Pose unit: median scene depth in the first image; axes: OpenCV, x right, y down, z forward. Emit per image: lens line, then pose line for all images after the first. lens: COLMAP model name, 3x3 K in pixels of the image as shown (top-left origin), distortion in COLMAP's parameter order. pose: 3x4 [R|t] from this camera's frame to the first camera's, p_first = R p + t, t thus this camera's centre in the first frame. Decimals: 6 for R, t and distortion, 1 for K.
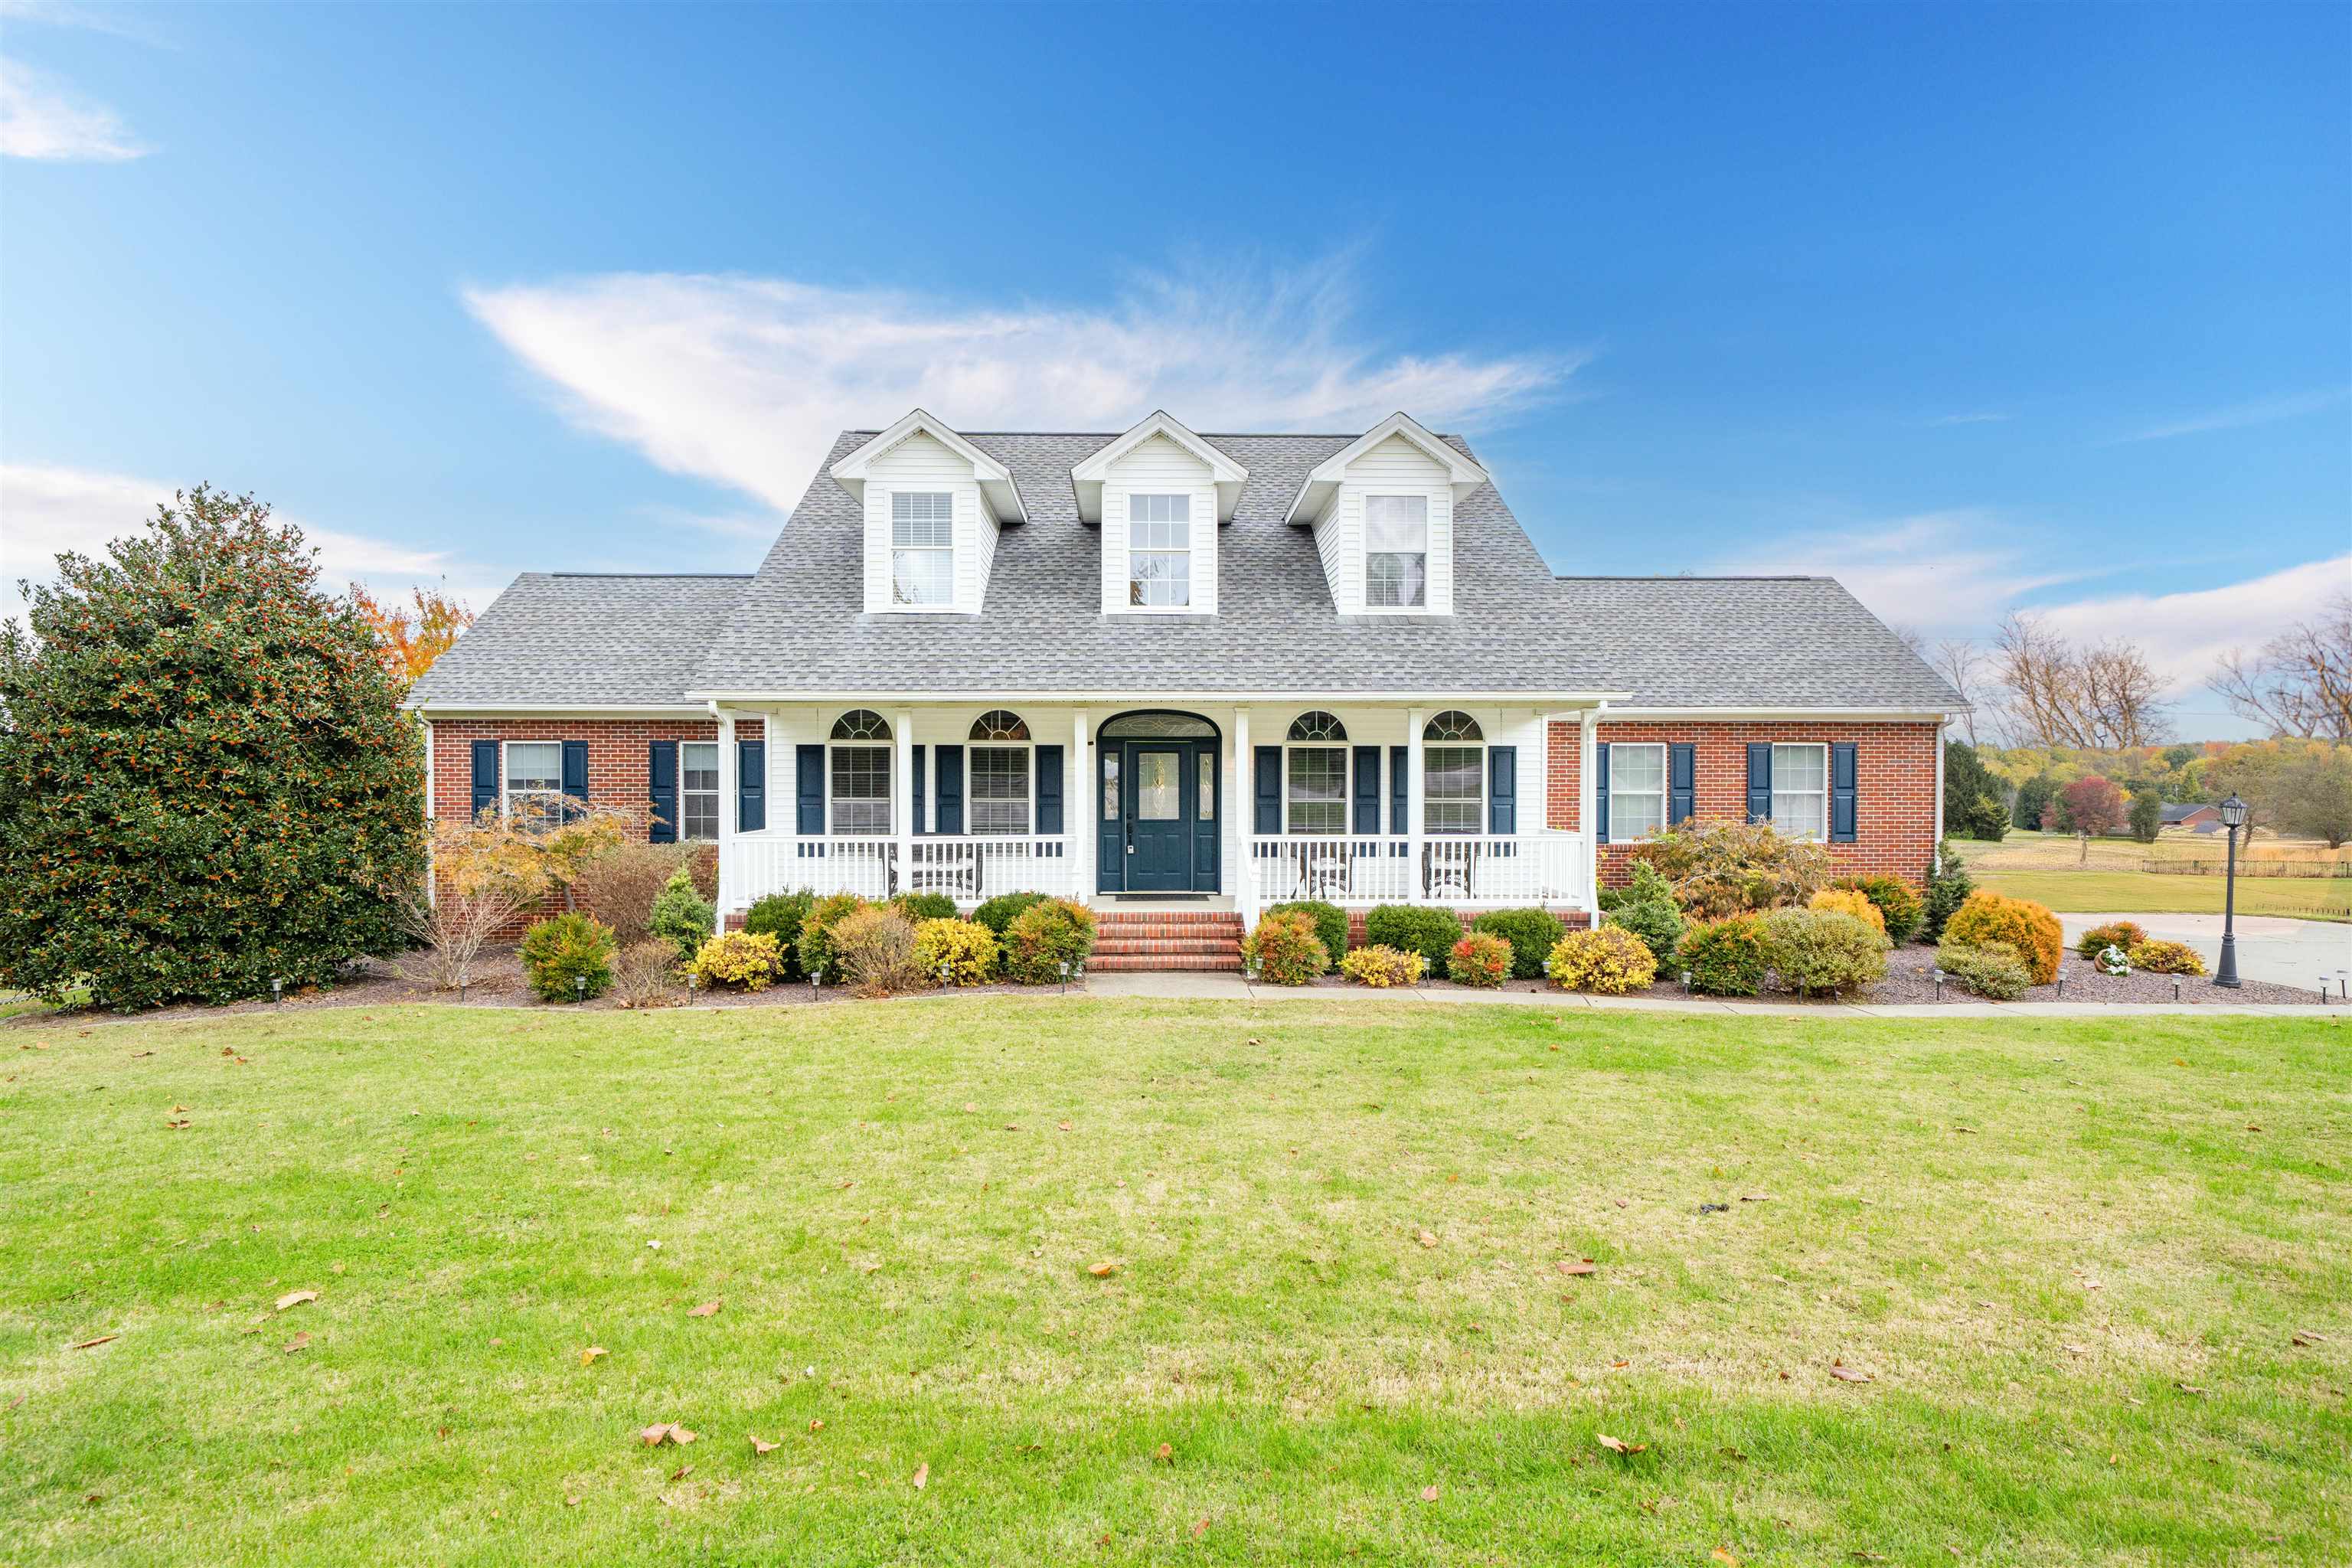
lens RADIAL K [[1217.6, 0, 1176.0], [0, 1217.6, 784.0], [0, 0, 1]] dist [-0.001525, -0.000098]
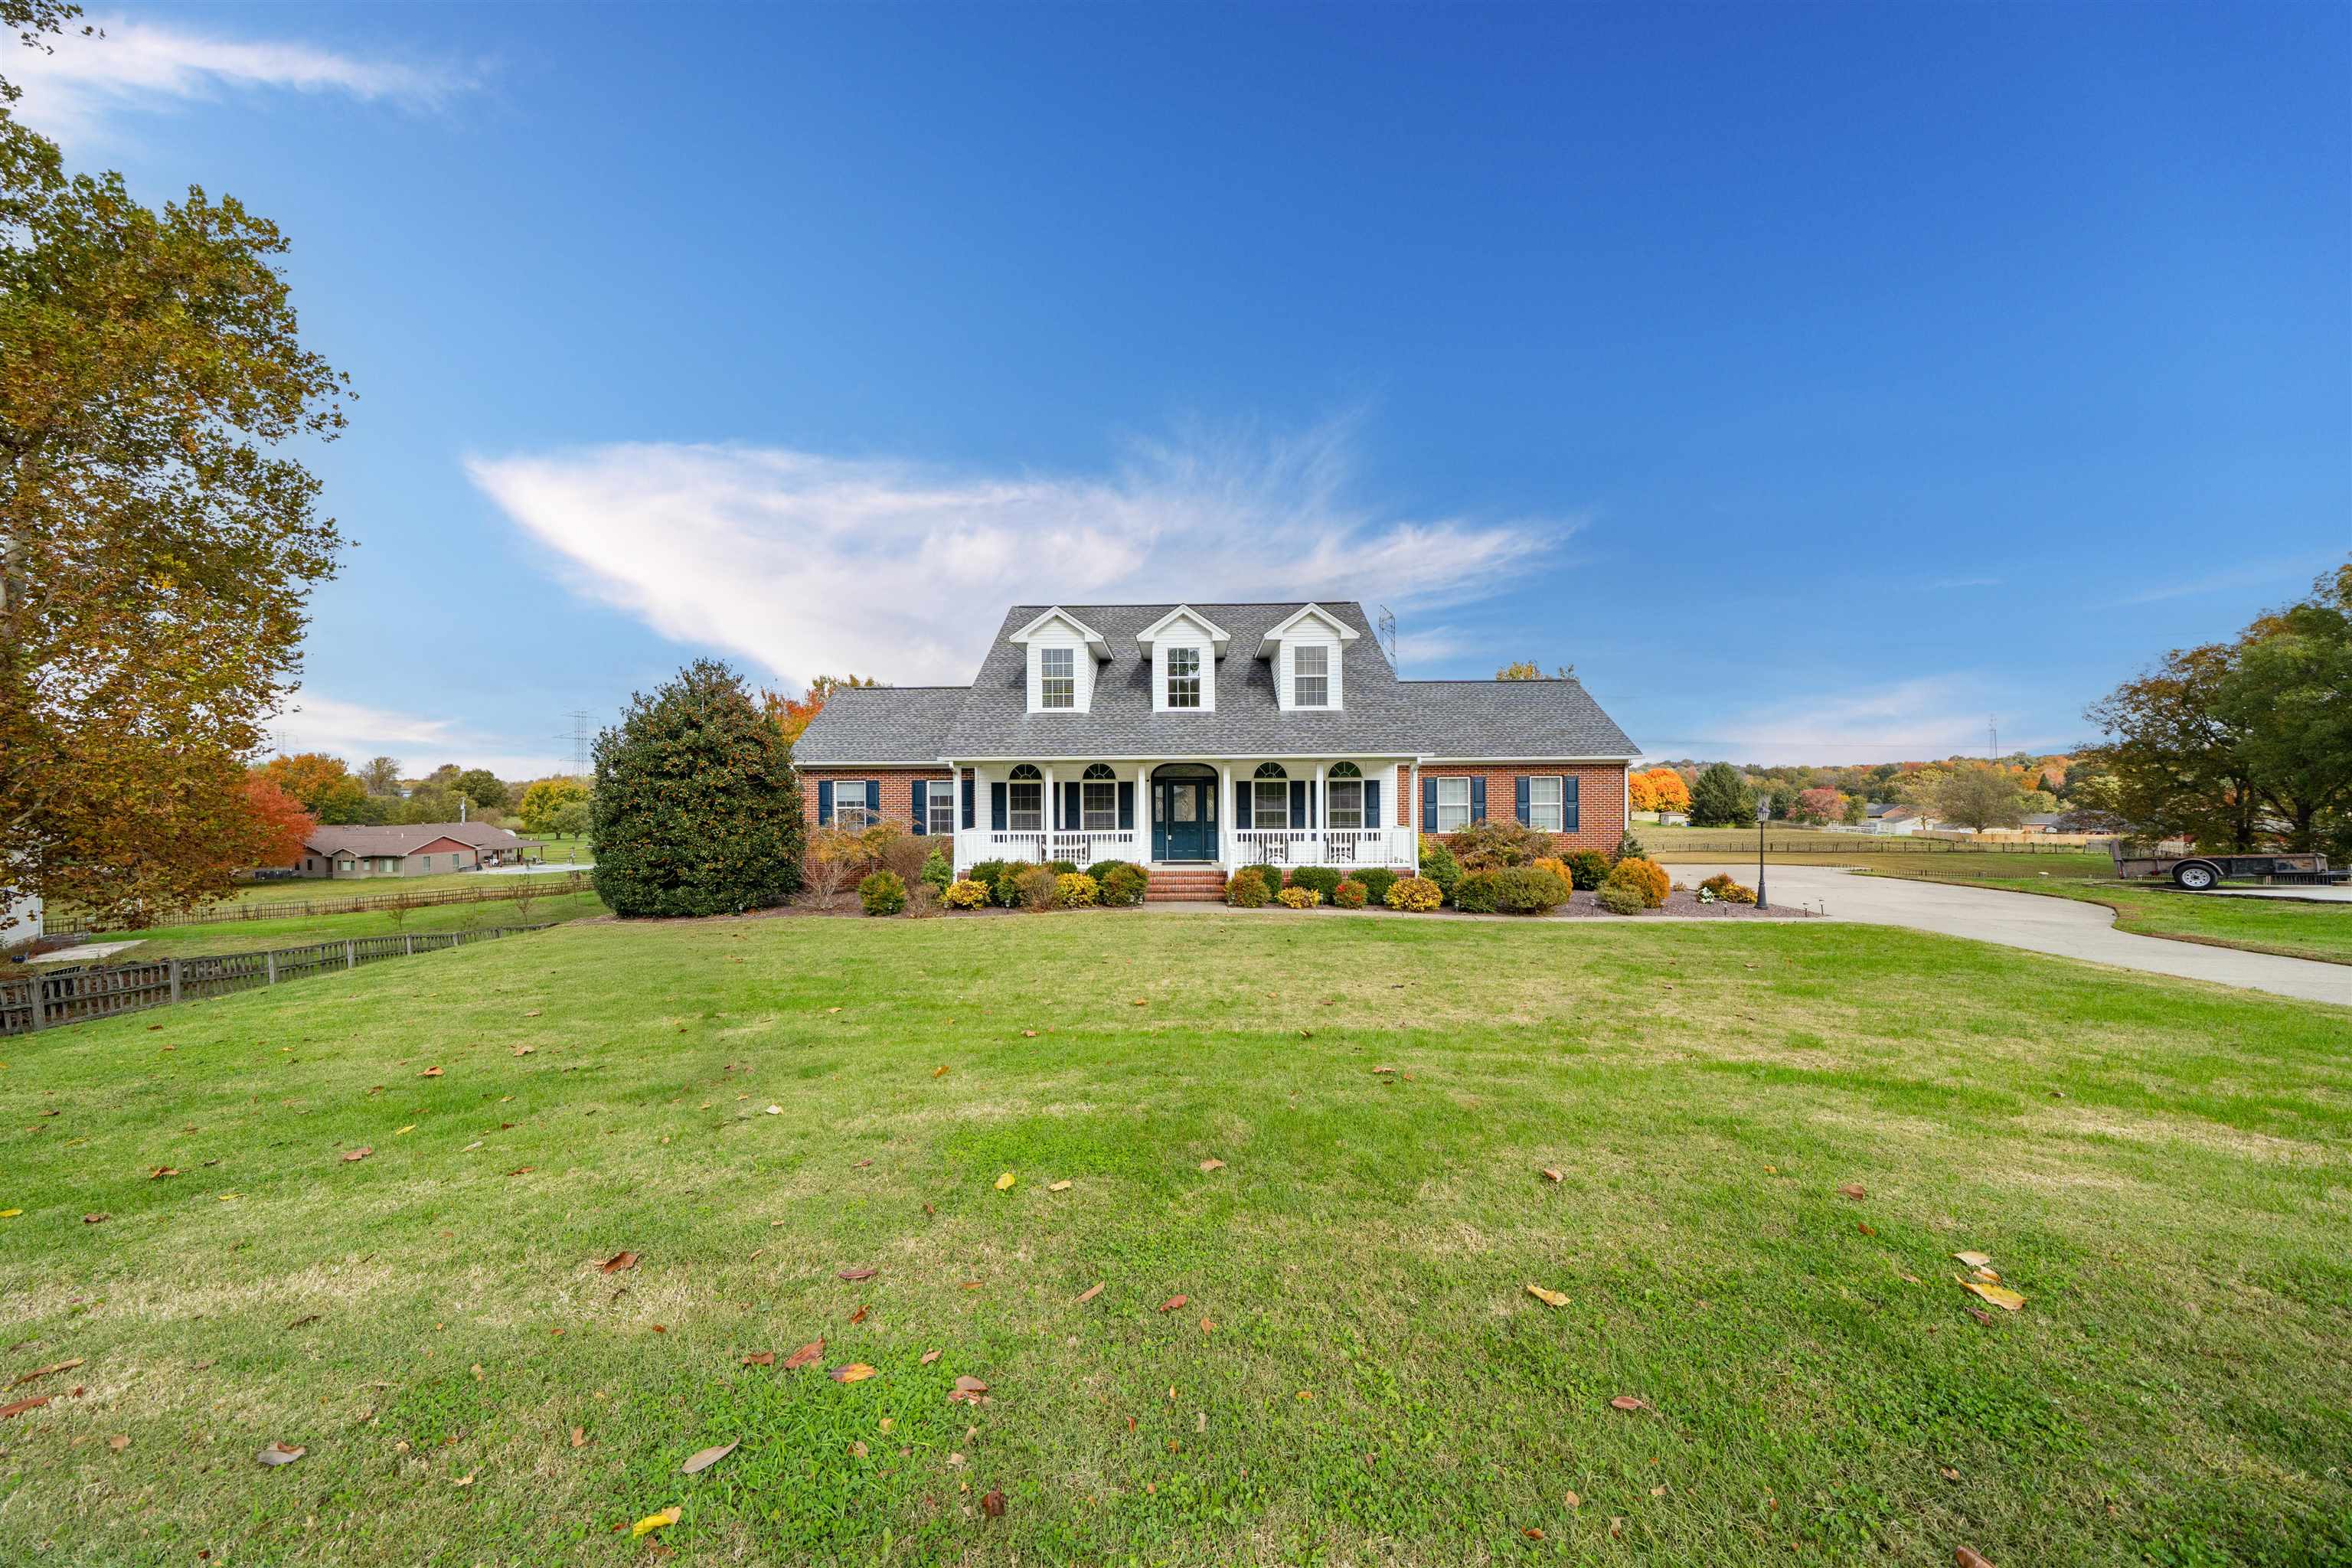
lens RADIAL K [[822.4, 0, 1176.0], [0, 822.4, 784.0], [0, 0, 1]] dist [-0.000874, -0.000024]
pose [[0.998605, -0.007969, -0.052195, 0.043053], [0.007333, 0.999896, -0.012382, -0.013559], [0.052289, 0.011982, 0.998560, -0.281918]]
